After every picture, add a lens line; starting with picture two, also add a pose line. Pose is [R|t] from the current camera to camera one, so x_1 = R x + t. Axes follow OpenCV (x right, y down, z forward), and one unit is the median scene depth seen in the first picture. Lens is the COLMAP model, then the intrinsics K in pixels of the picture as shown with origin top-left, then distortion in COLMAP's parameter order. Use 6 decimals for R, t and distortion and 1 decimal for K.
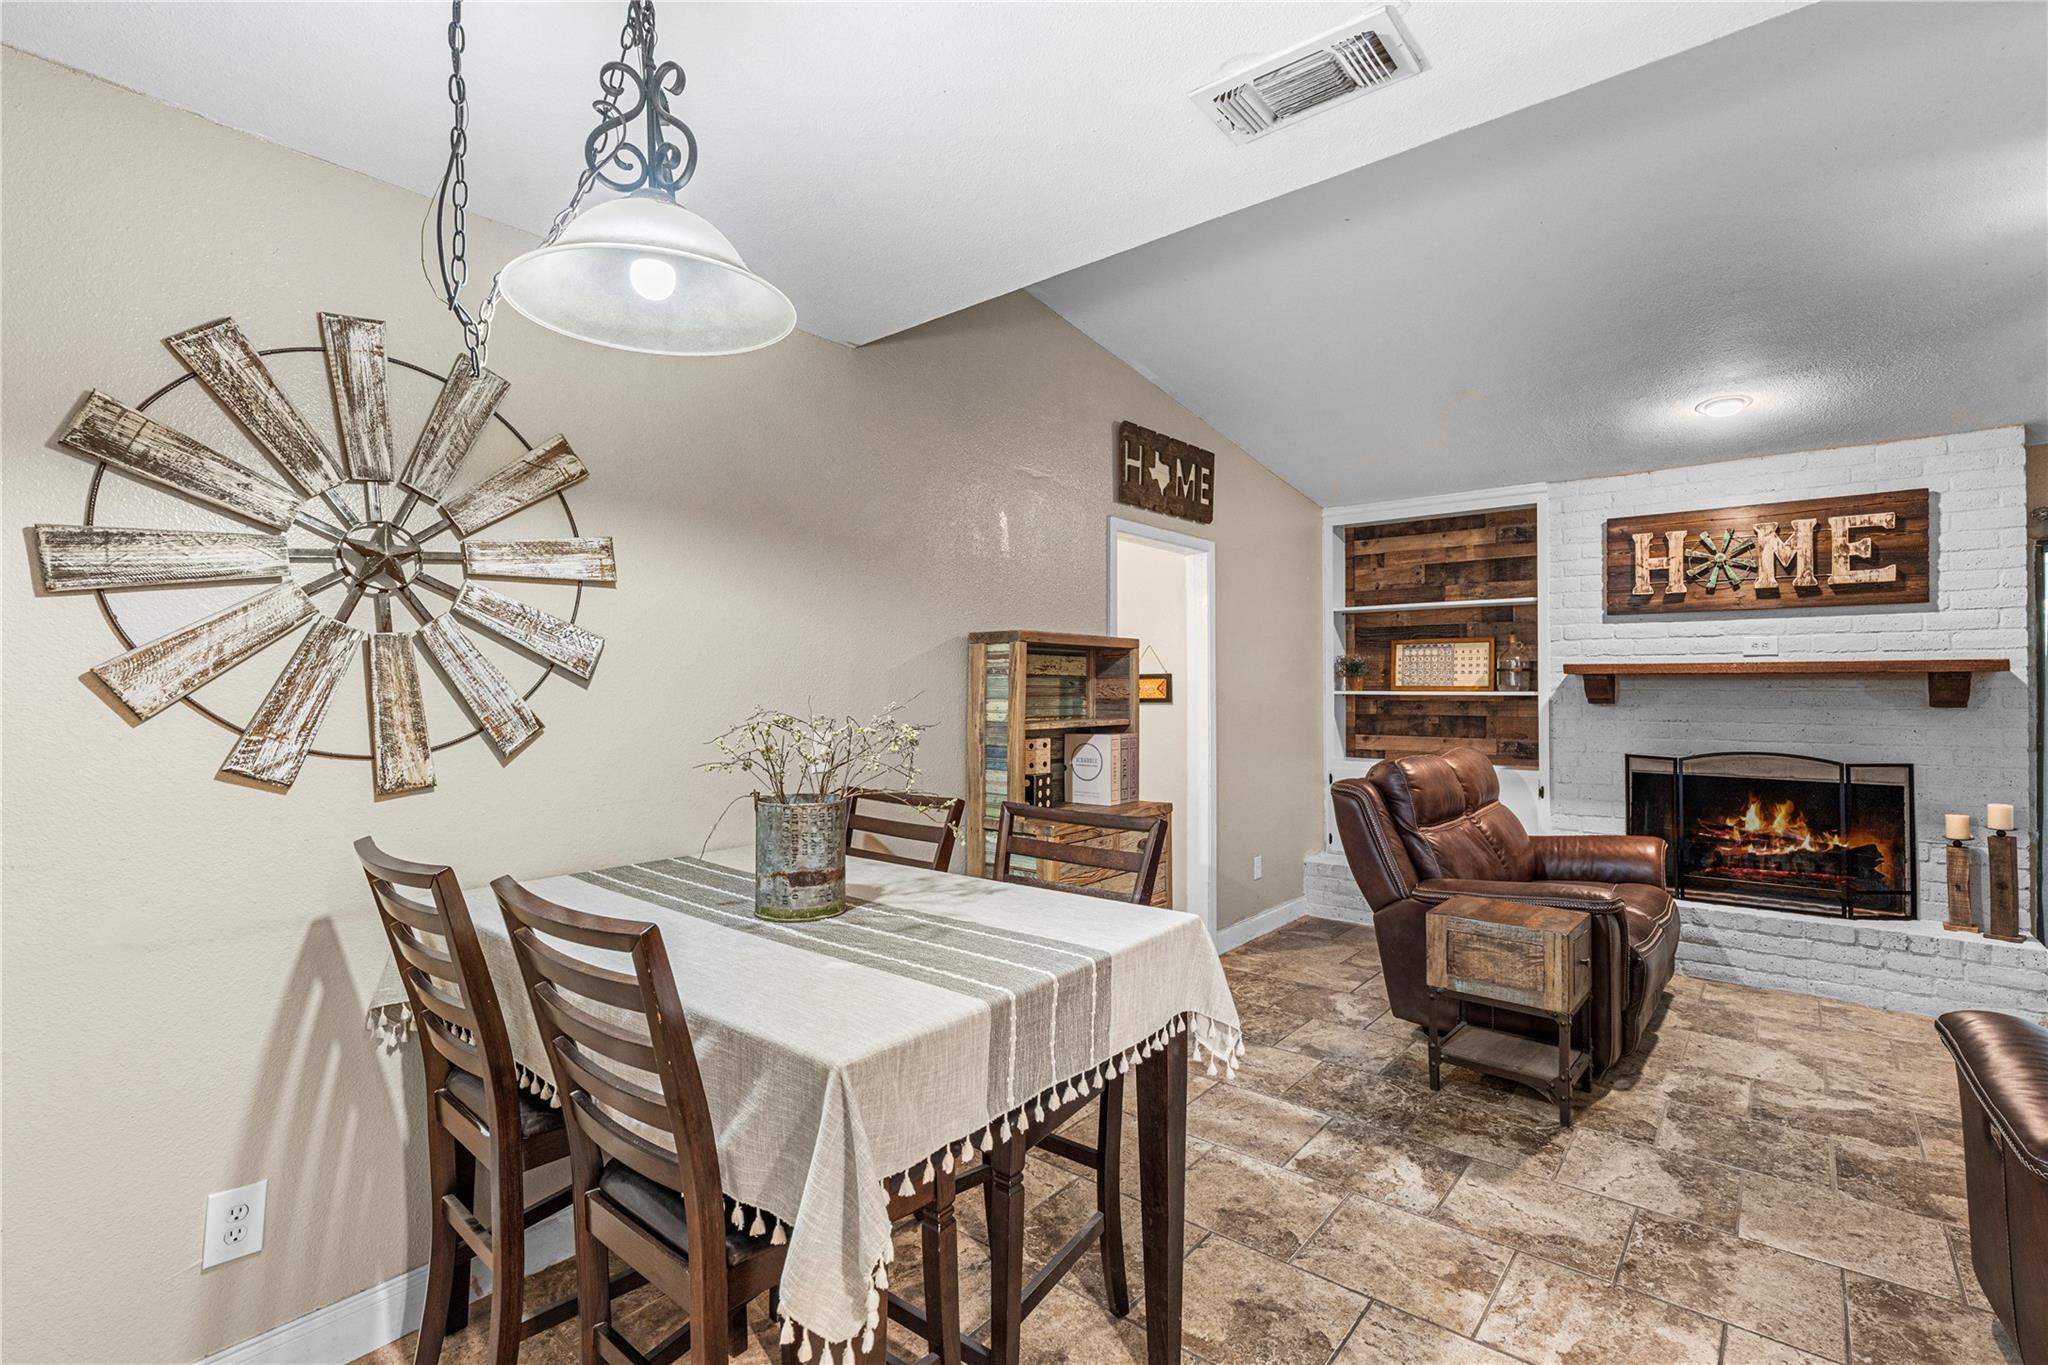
lens RADIAL K [[936.7, 0, 1026.9], [0, 936.7, 678.2], [0, 0, 1]] dist [-0.002415, -0.000260]
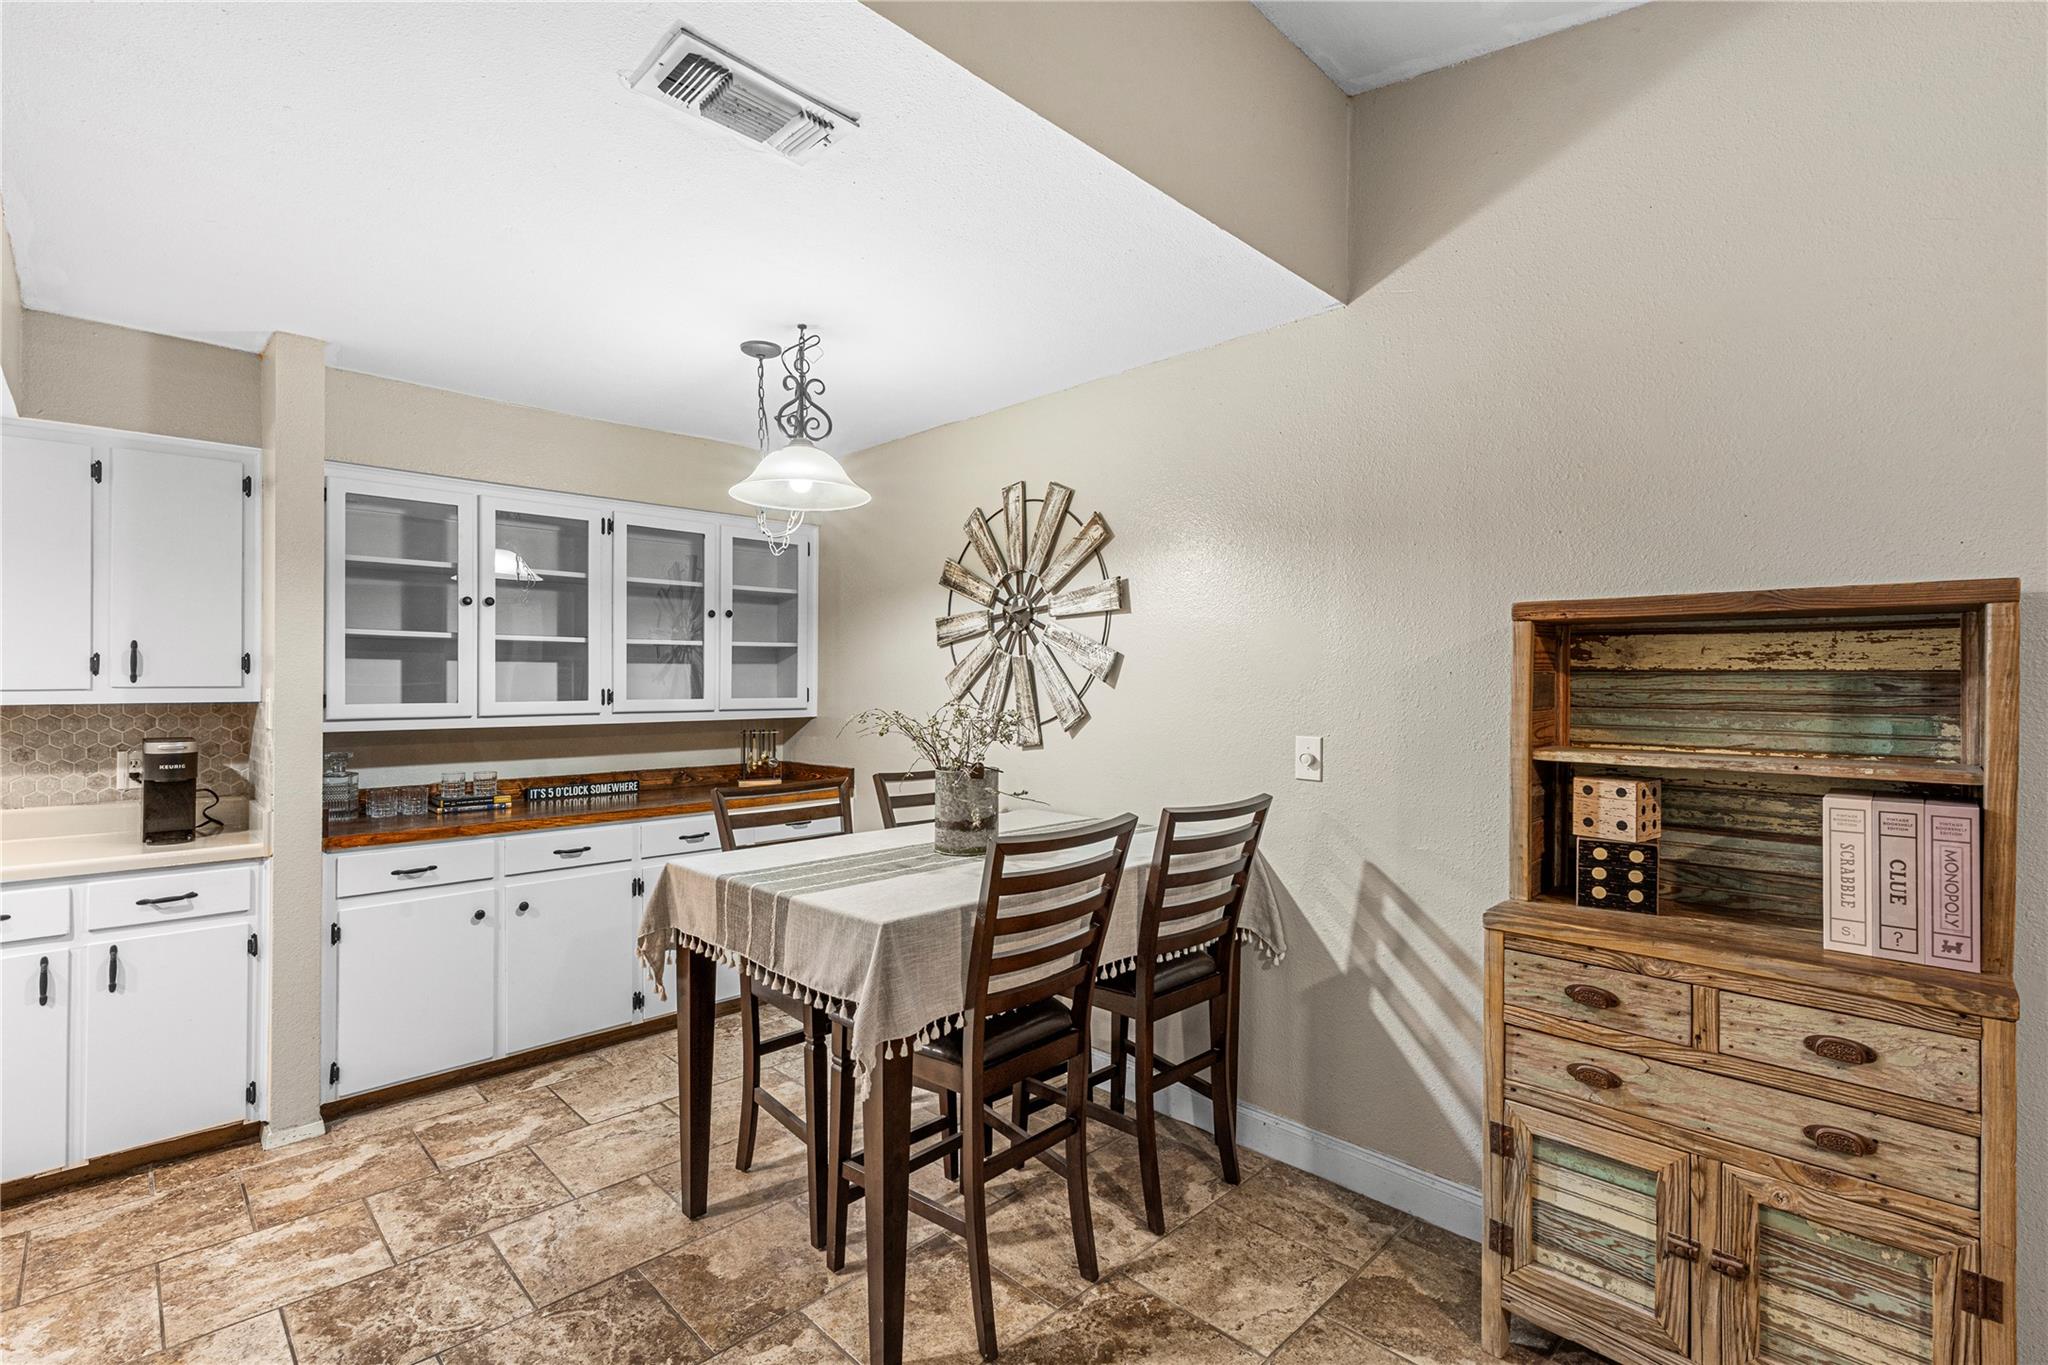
lens RADIAL K [[936.7, 0, 1031.3], [0, 936.7, 671.8], [0, 0, 1]] dist [-0.002415, -0.000260]
pose [[-0.097128, -0.010543, -0.995216, 0.512764], [0.004107, 0.999931, -0.010994, 0.001321], [0.995263, -0.005155, -0.097079, 0.565210]]
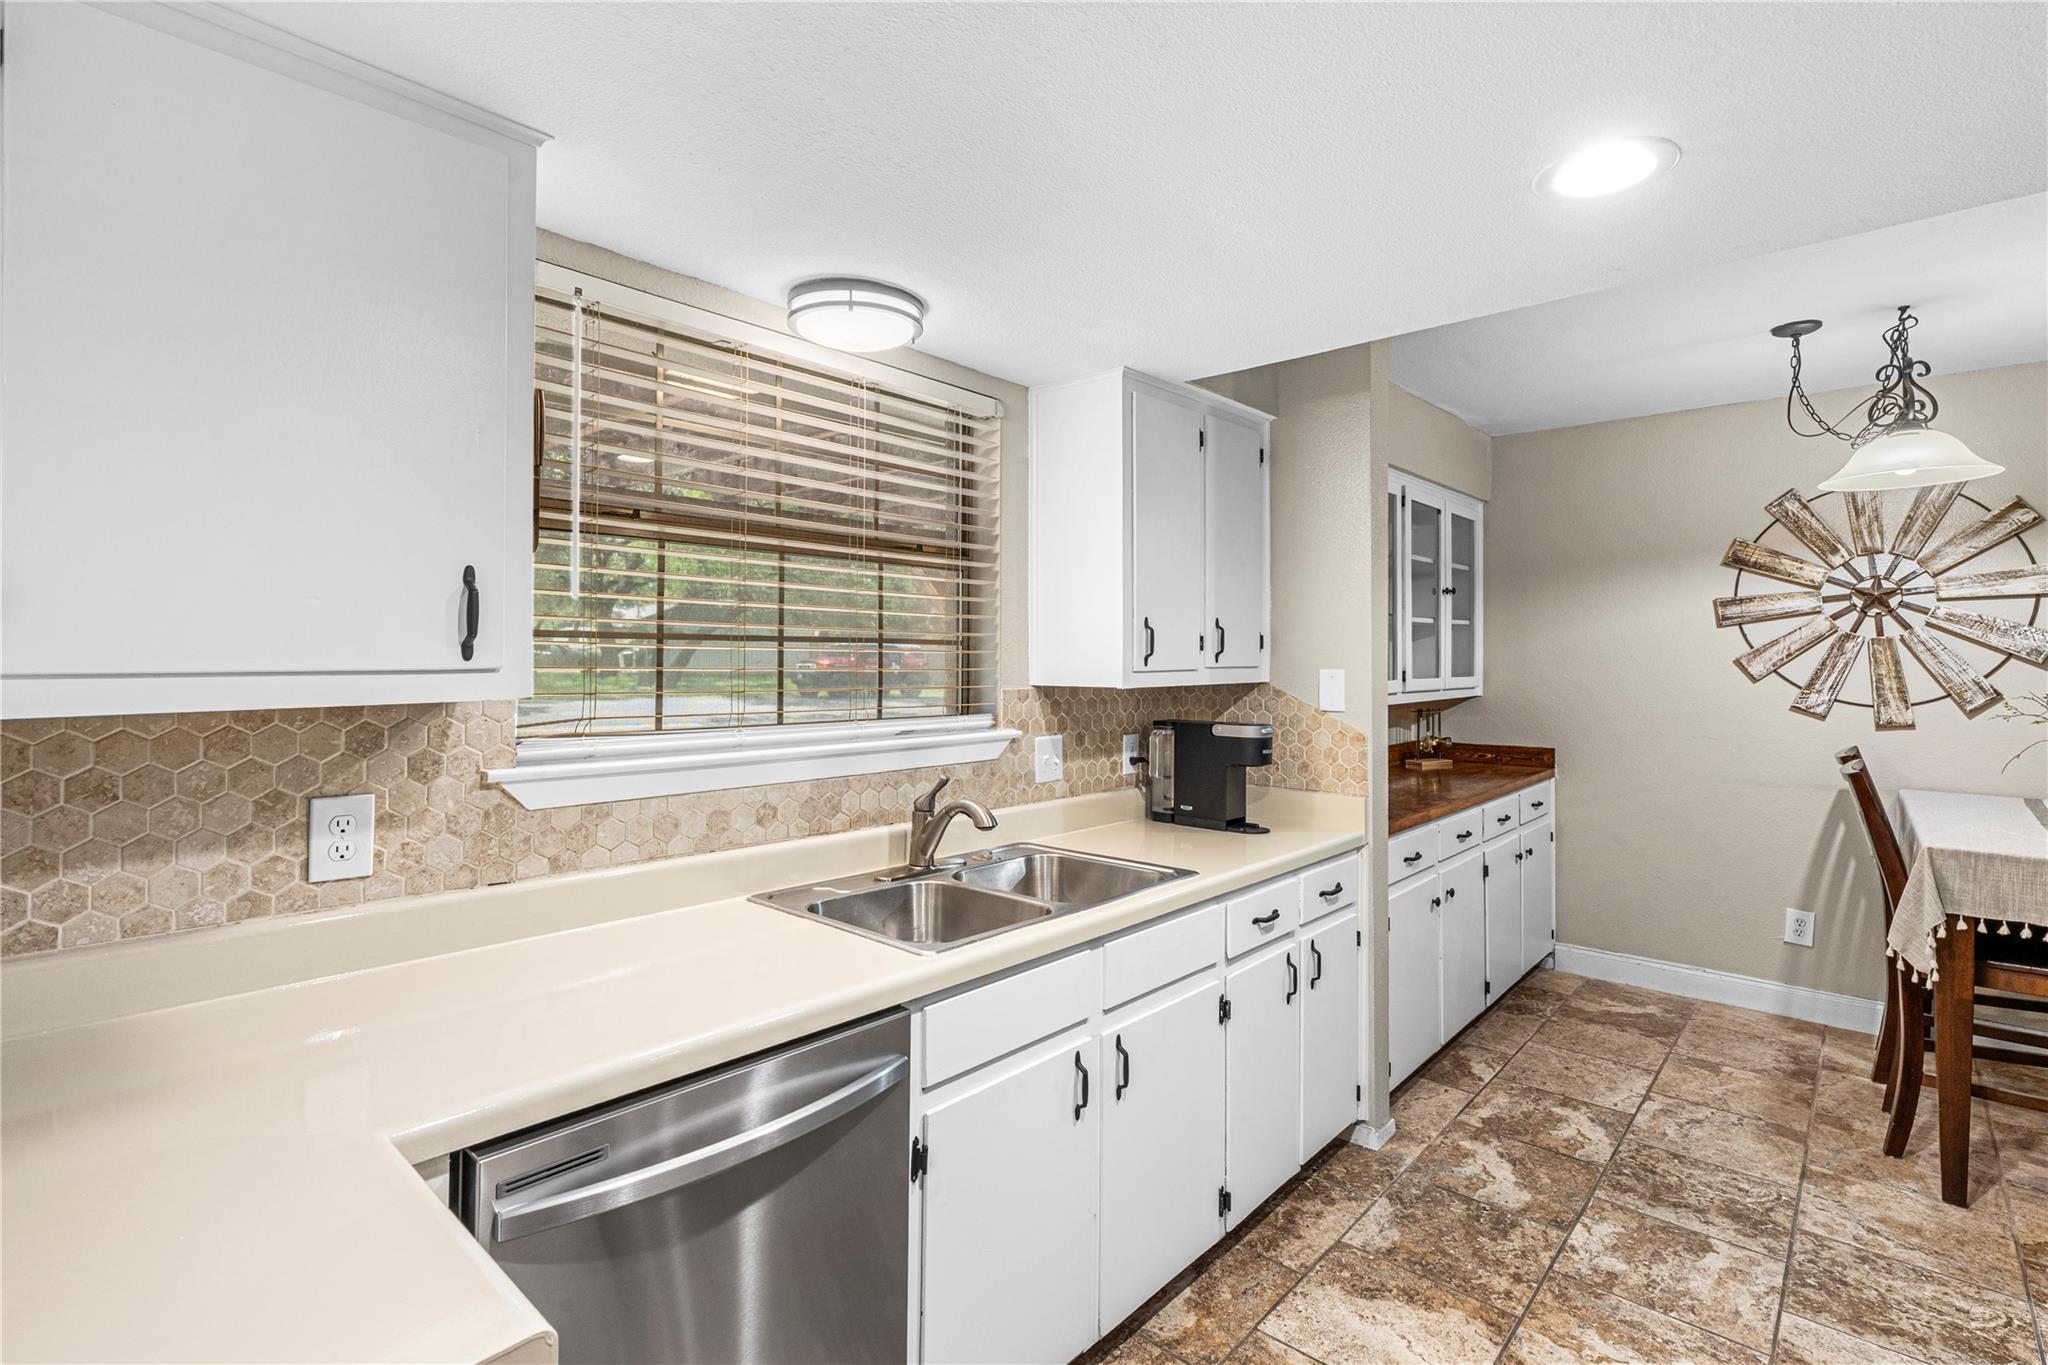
lens RADIAL K [[936.7, 0, 1044.2], [0, 936.7, 649.2], [0, 0, 1]] dist [-0.002415, -0.000260]
pose [[-0.042207, -0.009392, -0.999065, 0.553999], [0.001411, 0.999954, -0.009460, -0.004904], [0.999108, -0.001809, -0.042192, -0.247451]]
